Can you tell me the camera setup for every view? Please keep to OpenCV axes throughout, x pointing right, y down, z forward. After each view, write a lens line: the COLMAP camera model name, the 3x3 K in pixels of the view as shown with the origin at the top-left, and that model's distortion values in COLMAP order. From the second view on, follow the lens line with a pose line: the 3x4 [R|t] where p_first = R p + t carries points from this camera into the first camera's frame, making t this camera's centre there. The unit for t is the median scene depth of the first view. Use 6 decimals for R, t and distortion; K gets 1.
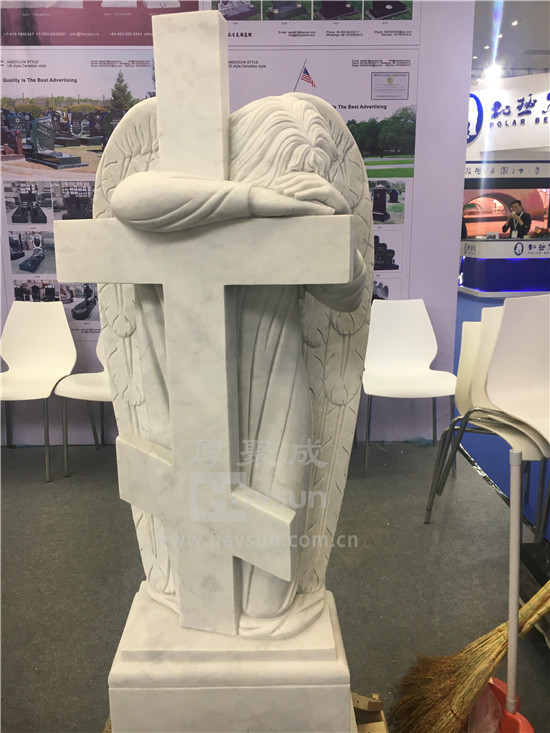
lens RADIAL K [[630.6, 0, 275.0], [0, 630.6, 366.5], [0, 0, 1]] dist [0.062540, -0.086706]
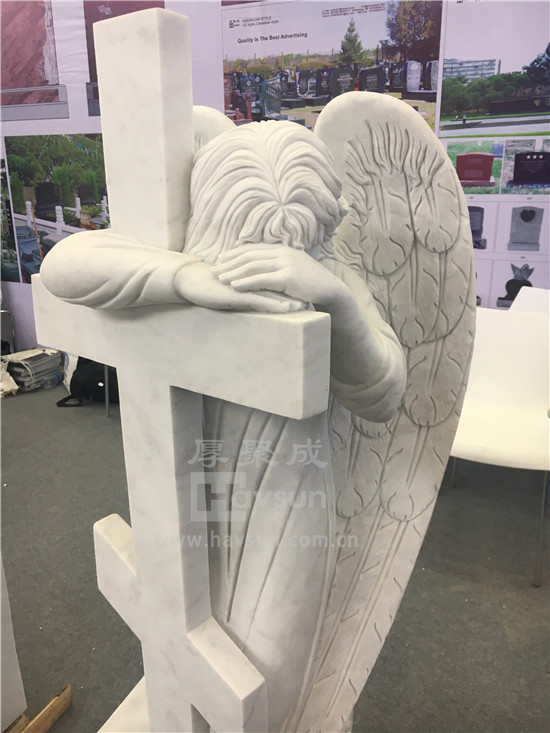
lens RADIAL K [[630.6, 0, 275.0], [0, 630.6, 366.5], [0, 0, 1]] dist [0.062540, -0.086706]
pose [[0.895859, 0.131076, -0.424566, 0.263476], [-0.089414, 0.989133, 0.116706, -0.189336], [0.435249, -0.066590, 0.897844, 0.290453]]
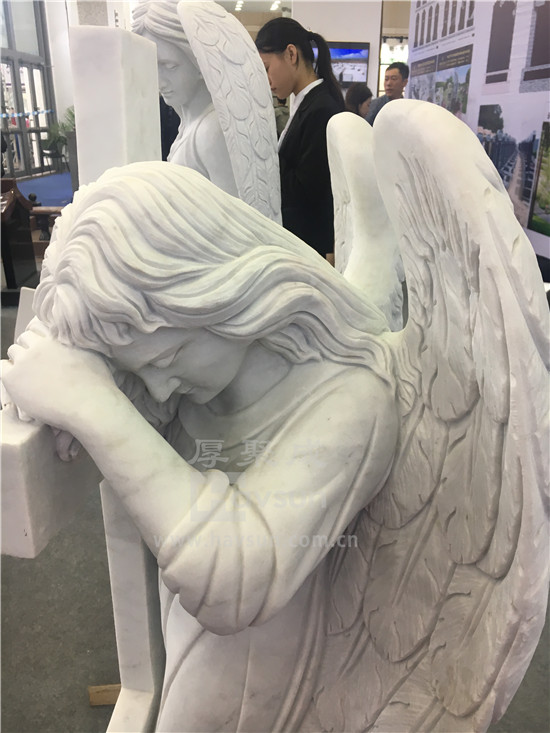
lens RADIAL K [[630.6, 0, 275.0], [0, 630.6, 366.5], [0, 0, 1]] dist [0.062540, -0.086706]
pose [[0.039499, 0.357761, -0.932977, 0.417593], [-0.209796, 0.915863, 0.342317, -0.364688], [0.976947, 0.182214, 0.111232, 0.828438]]
